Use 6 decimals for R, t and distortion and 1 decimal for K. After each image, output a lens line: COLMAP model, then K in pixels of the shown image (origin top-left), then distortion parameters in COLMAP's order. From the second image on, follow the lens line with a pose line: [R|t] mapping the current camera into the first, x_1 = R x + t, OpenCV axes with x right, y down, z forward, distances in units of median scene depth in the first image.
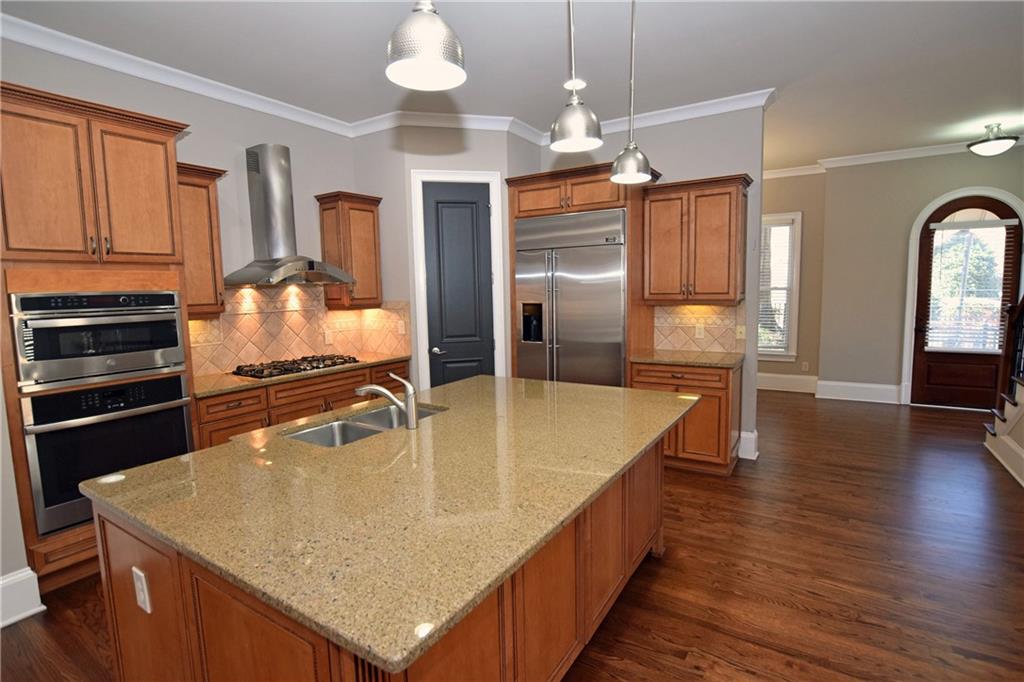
lens RADIAL K [[500.0, 0, 512.0], [0, 500.0, 341.0], [0, 0, 1]] dist [-0.016717, 0.000298]
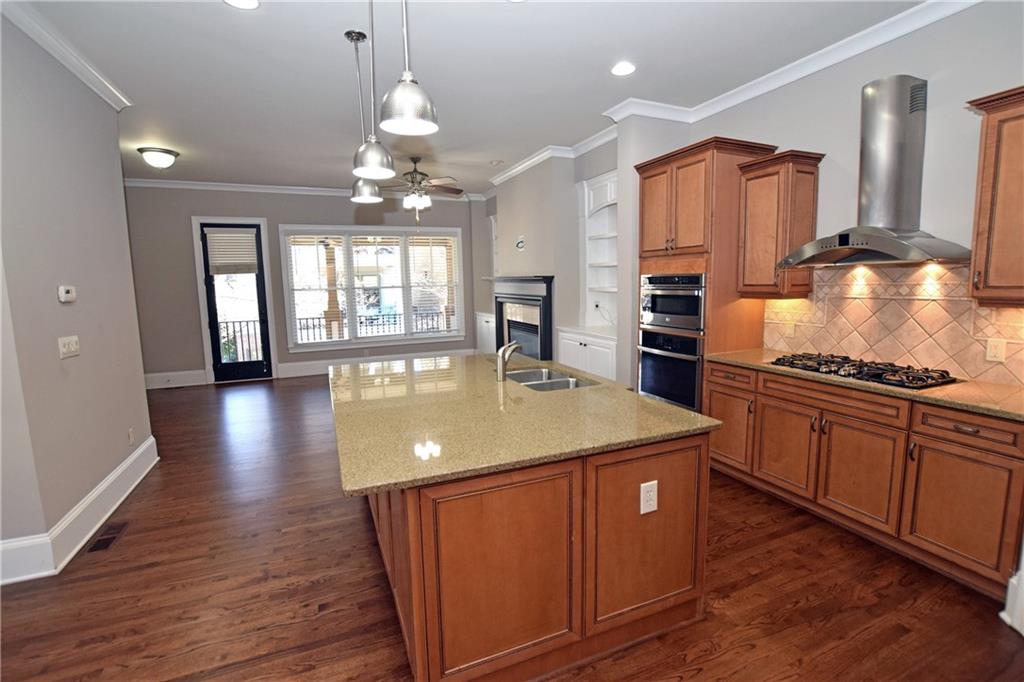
lens RADIAL K [[454.2, 0, 512.0], [0, 454.2, 341.0], [0, 0, 1]] dist [-0.026294, 0.000161]
pose [[-0.562485, 0.140368, -0.814805, 0.512140], [-0.057101, 0.976536, 0.207648, -0.126475], [0.824833, 0.163325, -0.541272, 1.092273]]
